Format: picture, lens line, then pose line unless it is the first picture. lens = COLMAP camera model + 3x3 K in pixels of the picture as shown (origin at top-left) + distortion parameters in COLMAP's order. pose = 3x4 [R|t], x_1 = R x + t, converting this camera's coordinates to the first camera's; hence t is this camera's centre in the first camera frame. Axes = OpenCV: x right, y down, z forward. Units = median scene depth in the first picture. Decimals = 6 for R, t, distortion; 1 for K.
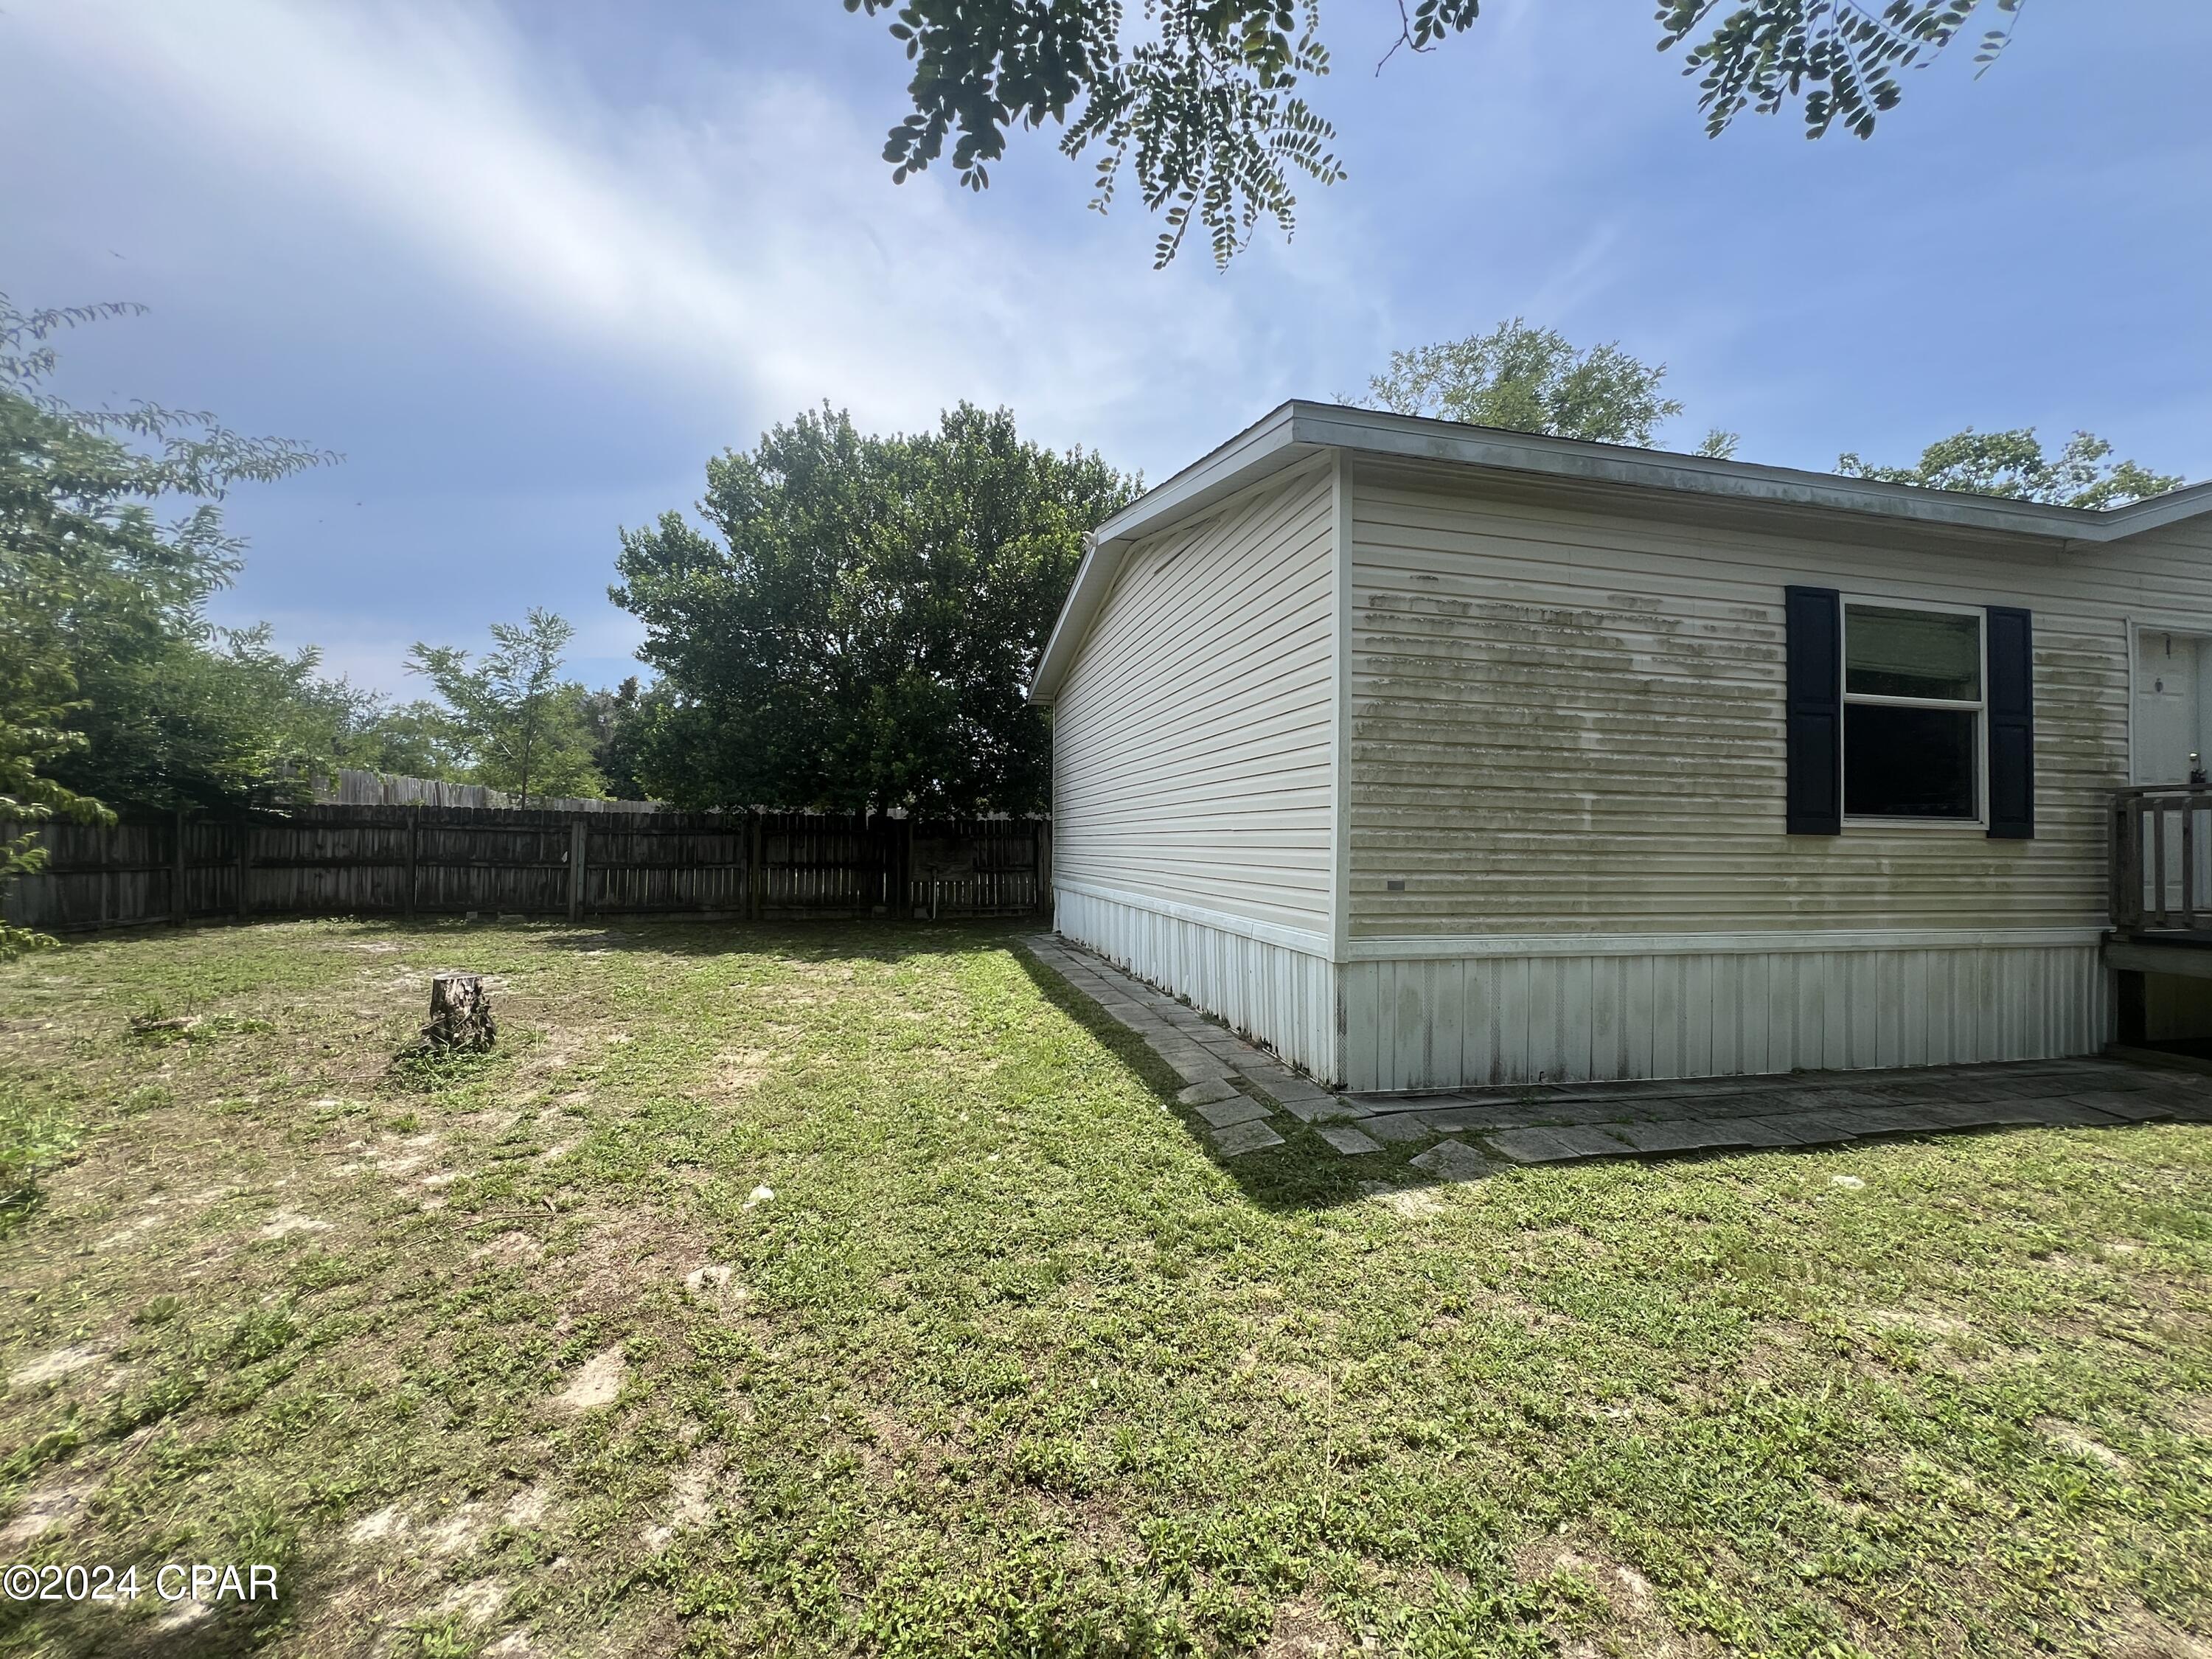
lens RADIAL K [[889.9, 0, 1101.2], [0, 889.9, 832.9], [0, 0, 1]] dist [-0.000273, -0.000045]
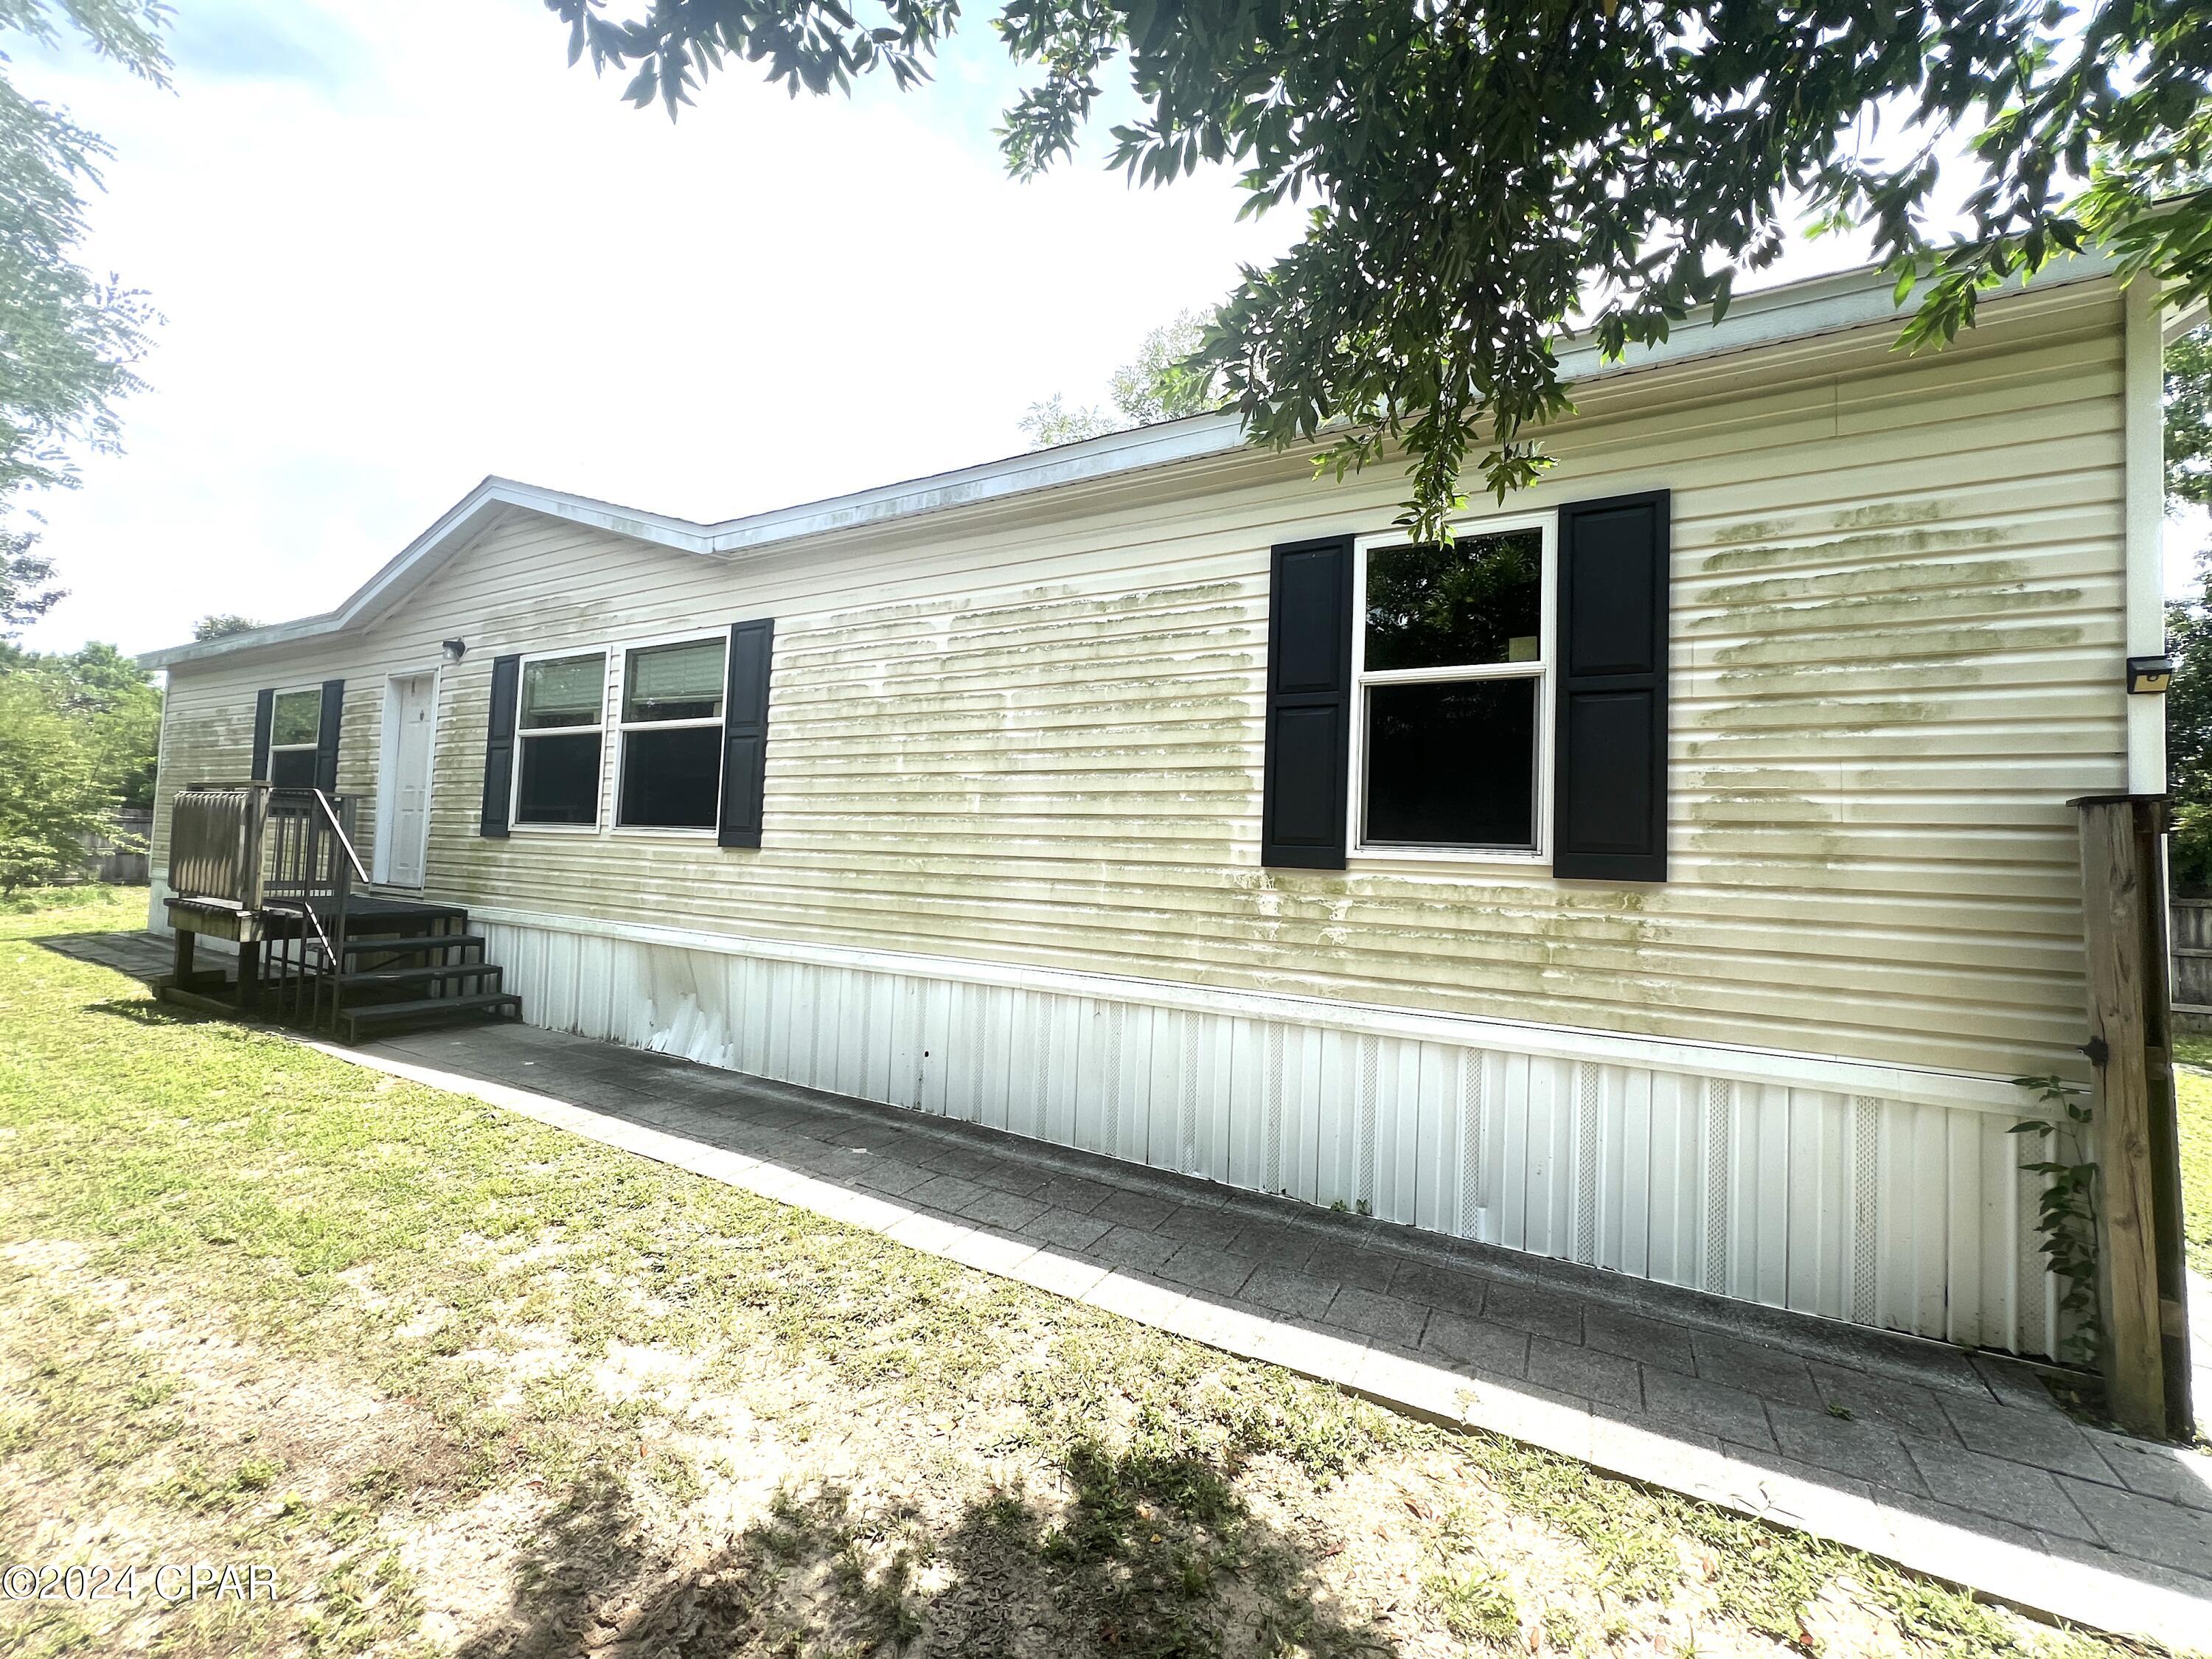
lens RADIAL K [[971.4, 0, 1104.5], [0, 971.4, 833.4], [0, 0, 1]] dist [0.000860, 0.000025]
pose [[0.710350, -0.005267, -0.703829, 1.262066], [-0.034010, 0.998547, -0.041798, 0.013361], [0.703027, 0.053628, 0.709139, 0.308255]]
